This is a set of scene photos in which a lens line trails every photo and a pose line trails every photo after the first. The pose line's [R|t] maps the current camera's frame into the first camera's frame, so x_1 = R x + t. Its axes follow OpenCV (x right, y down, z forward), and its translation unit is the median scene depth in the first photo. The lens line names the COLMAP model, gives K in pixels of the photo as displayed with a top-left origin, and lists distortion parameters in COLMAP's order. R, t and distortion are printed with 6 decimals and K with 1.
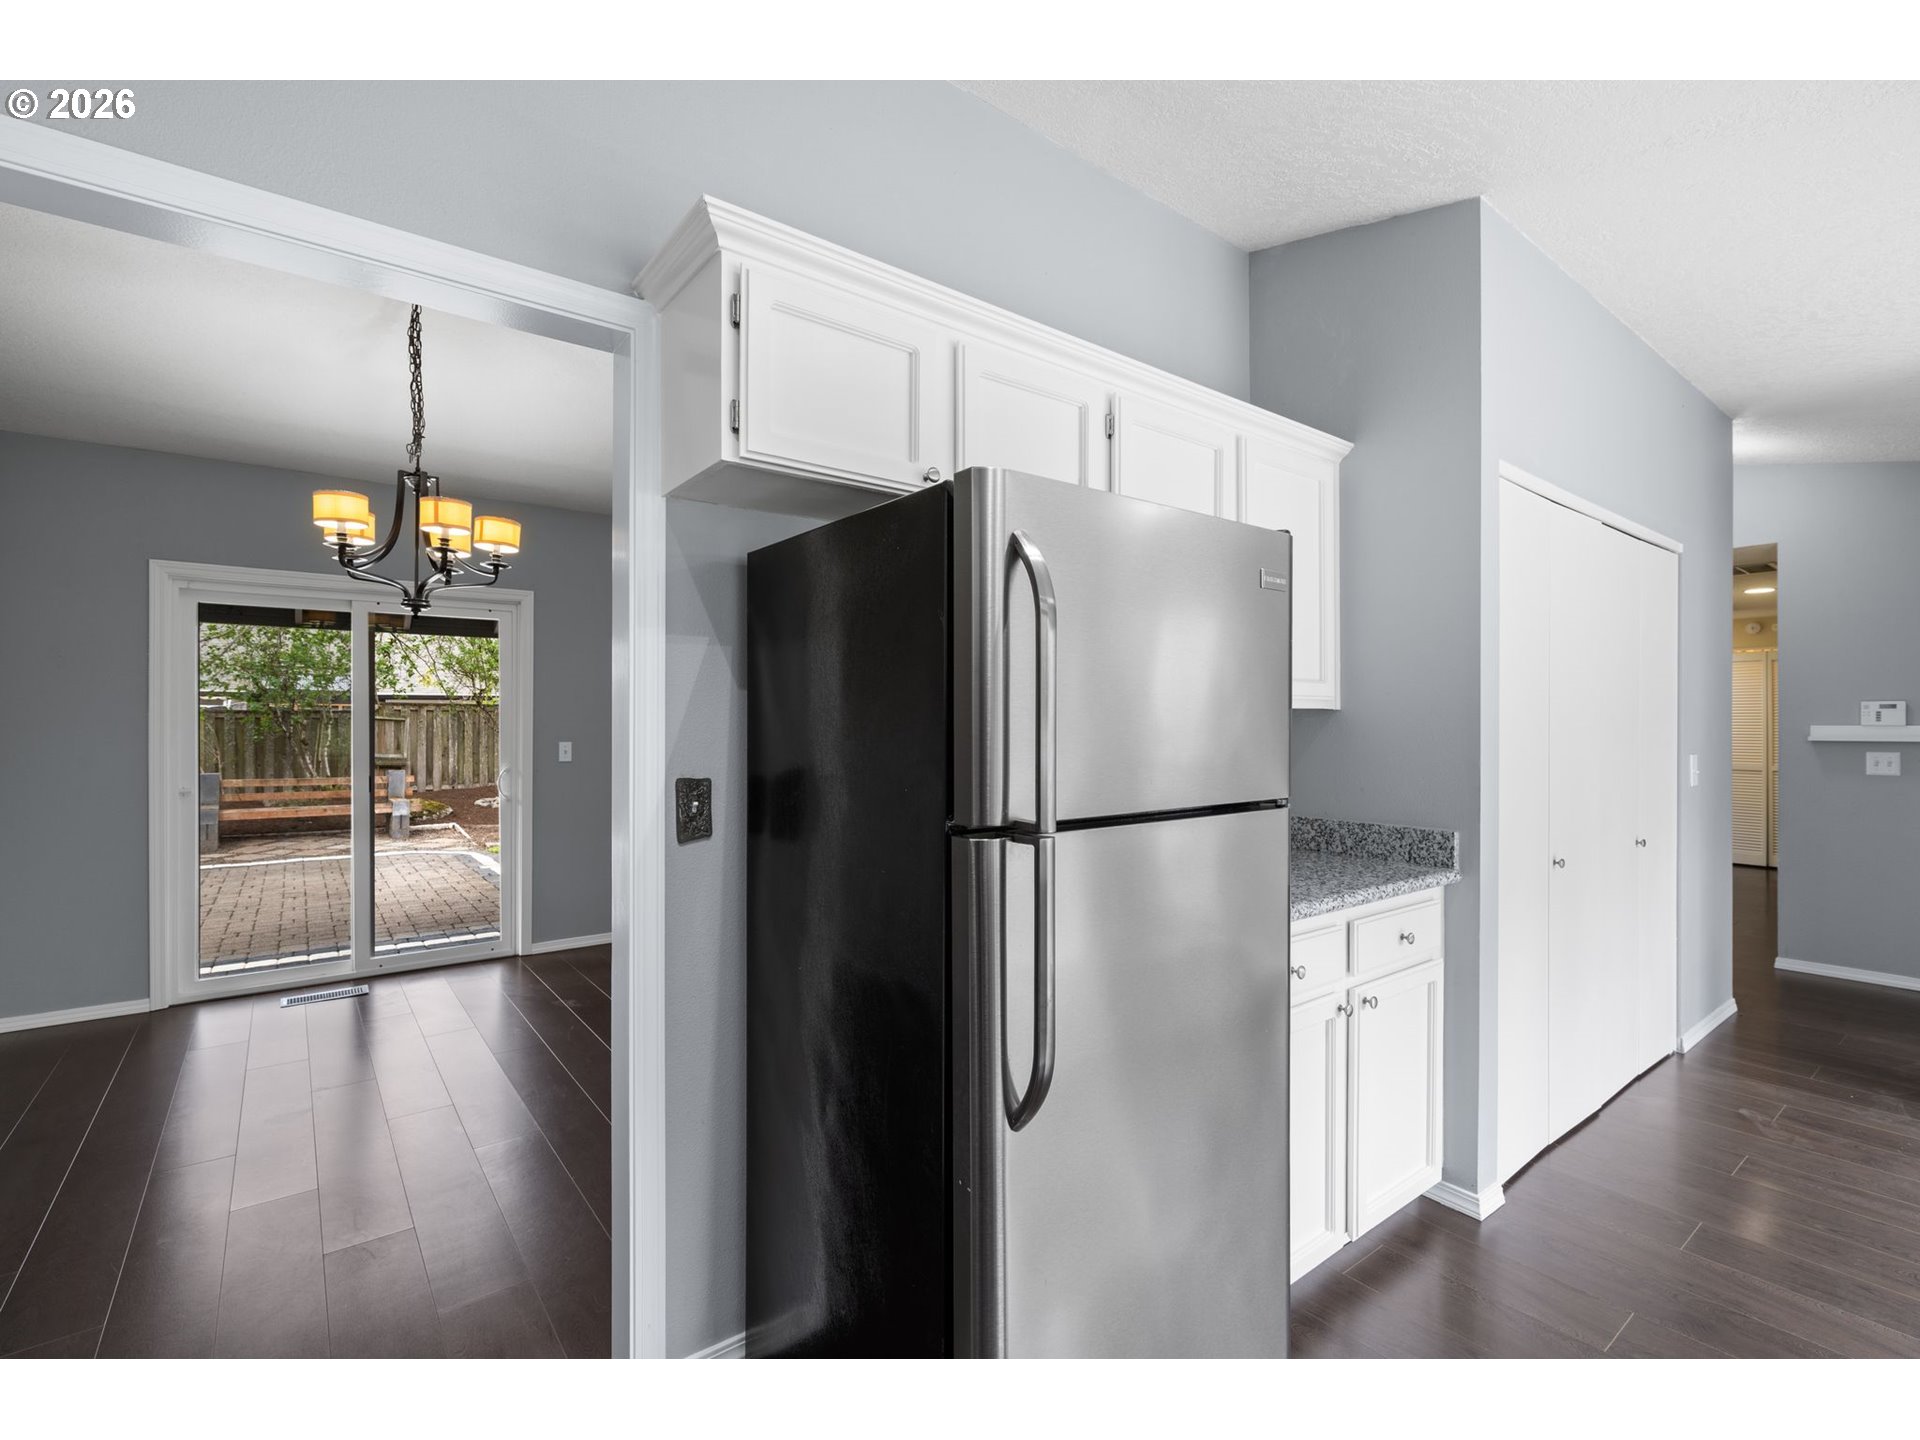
lens RADIAL K [[875.5, 0, 960.0], [0, 875.5, 720.0], [0, 0, 1]] dist [-0.002791, 0.000365]
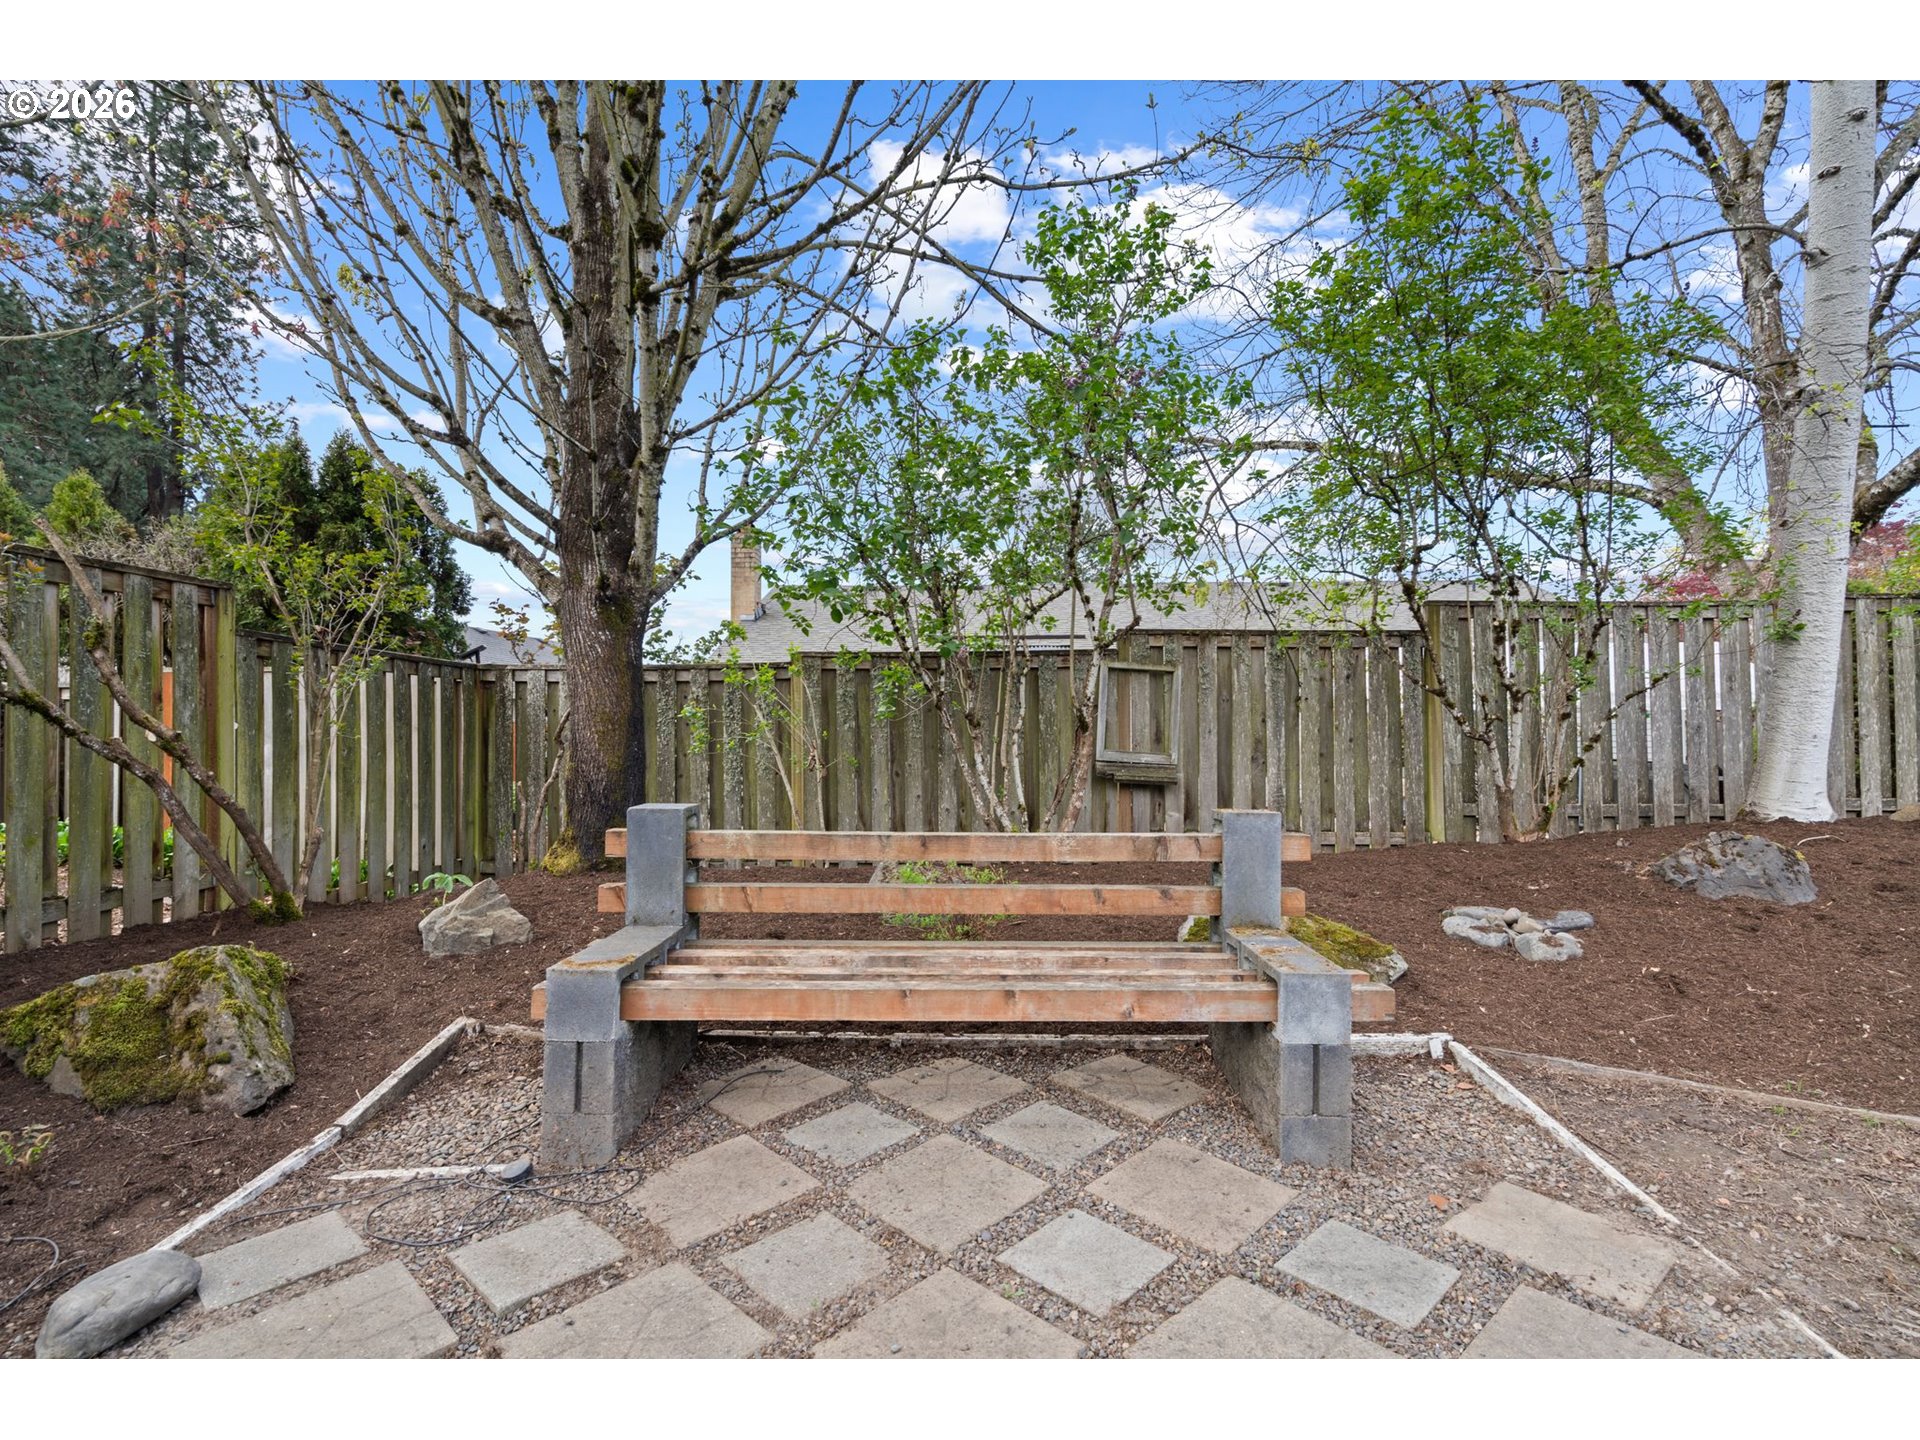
lens RADIAL K [[922.4, 0, 960.0], [0, 922.4, 720.0], [0, 0, 1]] dist [-0.000749, 0.000412]
pose [[0.771710, -0.014566, -0.635808, -0.529608], [0.007032, 0.999872, -0.014372, 0.034356], [0.635936, 0.006620, 0.771713, 0.731844]]
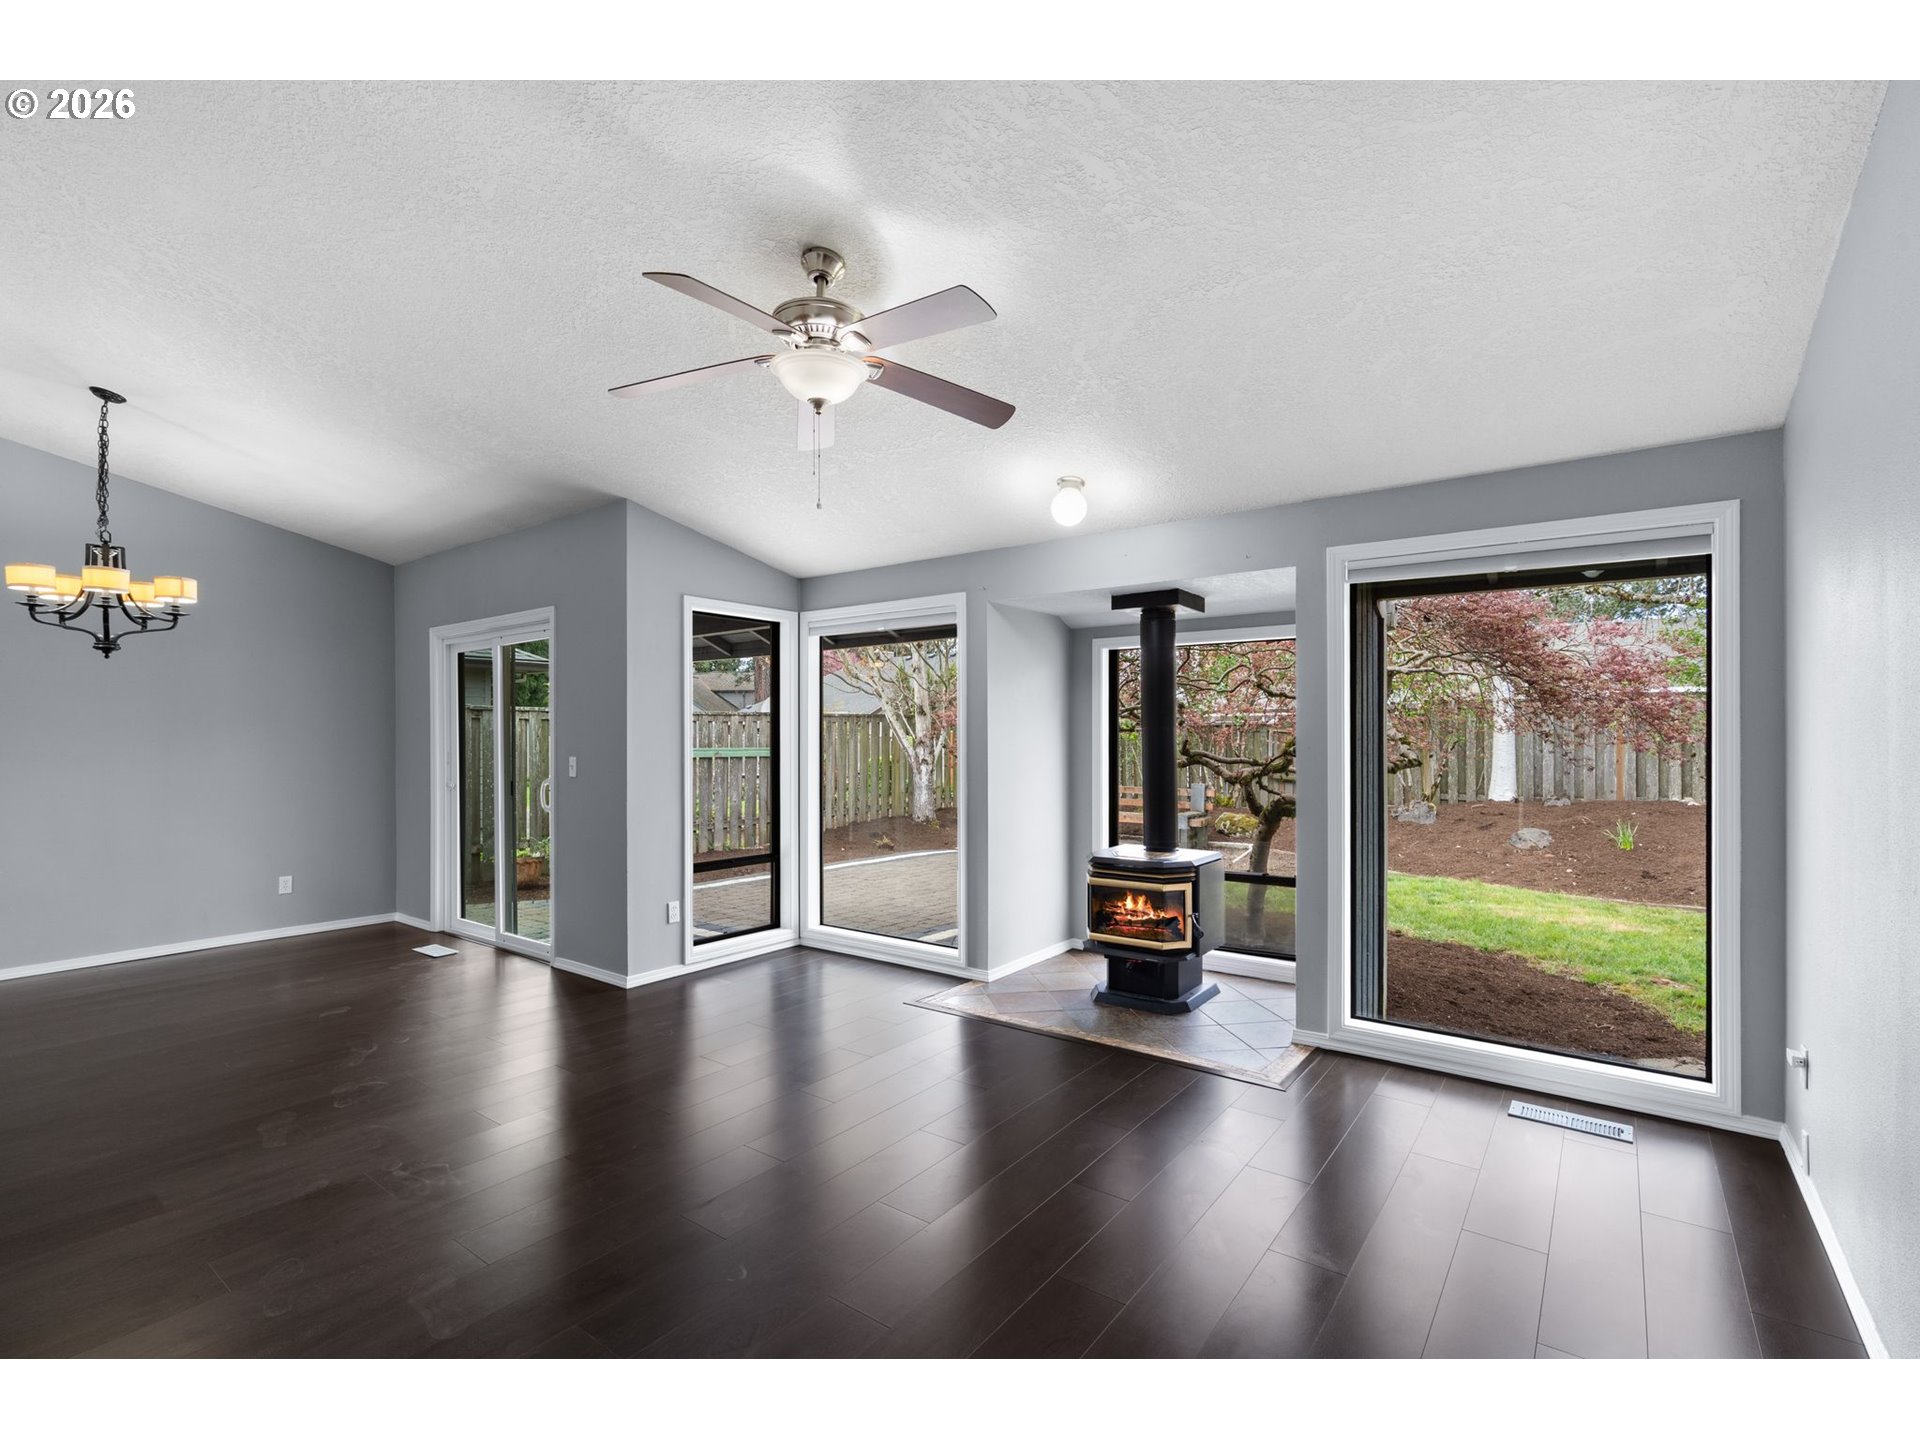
lens RADIAL K [[877.4, 0, 959.3], [0, 877.4, 728.4], [0, 0, 1]] dist [-0.003421, 0.002262]
pose [[0.271165, -0.011537, -0.962464, 0.234354], [0.006484, 0.999927, -0.010160, 0.002881], [0.962511, -0.003486, 0.271221, 0.456570]]
